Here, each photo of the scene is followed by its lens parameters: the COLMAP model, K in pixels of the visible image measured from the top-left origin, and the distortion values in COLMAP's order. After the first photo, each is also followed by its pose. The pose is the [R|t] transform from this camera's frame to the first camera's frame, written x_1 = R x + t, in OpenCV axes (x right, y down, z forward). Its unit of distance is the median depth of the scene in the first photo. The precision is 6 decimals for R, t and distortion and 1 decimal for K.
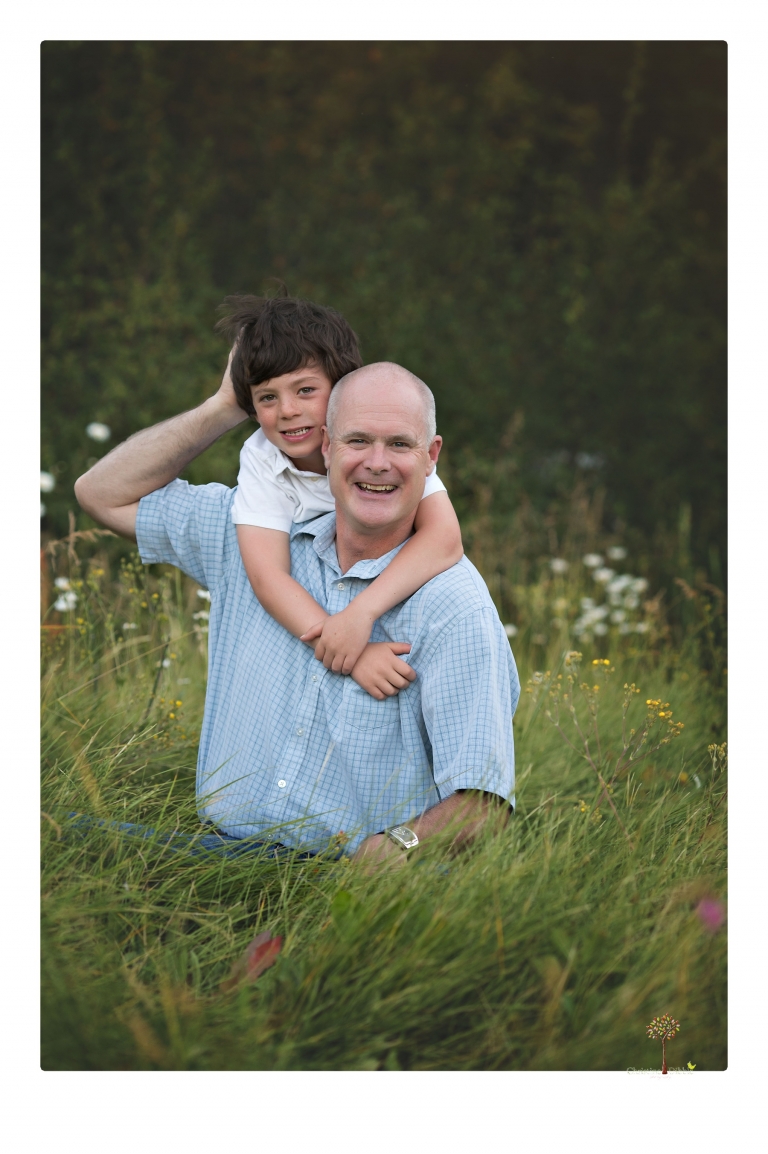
lens RADIAL K [[3851.5, 0, 384.0], [0, 3851.5, 577.0], [0, 0, 1]] dist [0.052059, 0.847563]
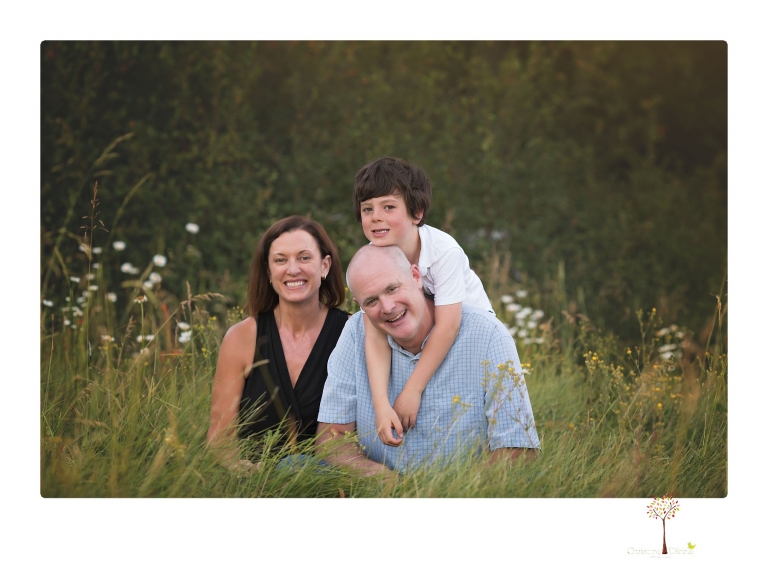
lens RADIAL K [[2565.1, 0, 384.0], [0, 2565.1, 290.5], [0, 0, 1]] dist [0.192387, 2.945173]
pose [[0.999383, -0.032814, 0.012504, -0.014336], [0.032894, 0.999439, -0.006231, -0.004267], [-0.012293, 0.006638, 0.999902, -0.097847]]
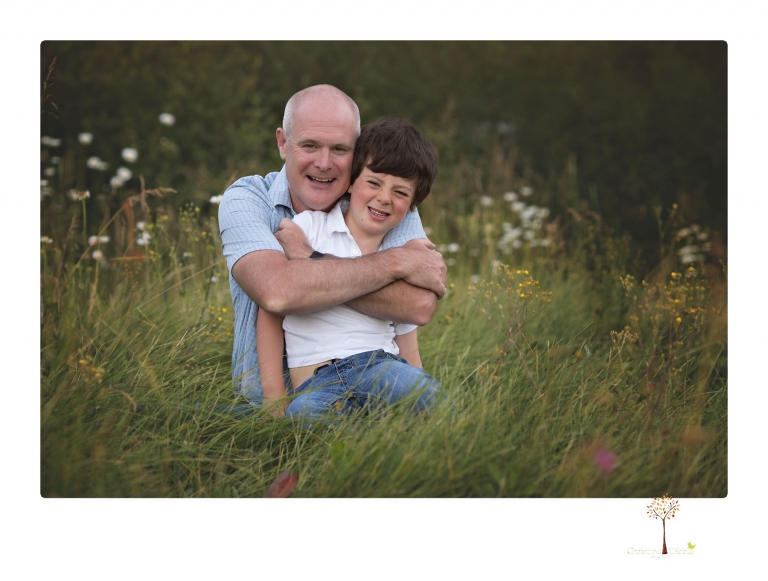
lens RADIAL K [[2565.1, 0, 384.0], [0, 2565.1, 290.5], [0, 0, 1]] dist [0.192387, 2.945173]
pose [[0.999434, -0.033452, 0.003527, 0.003193], [0.033324, 0.998944, 0.031624, -0.001784], [-0.004582, -0.031489, 0.999494, 0.047575]]
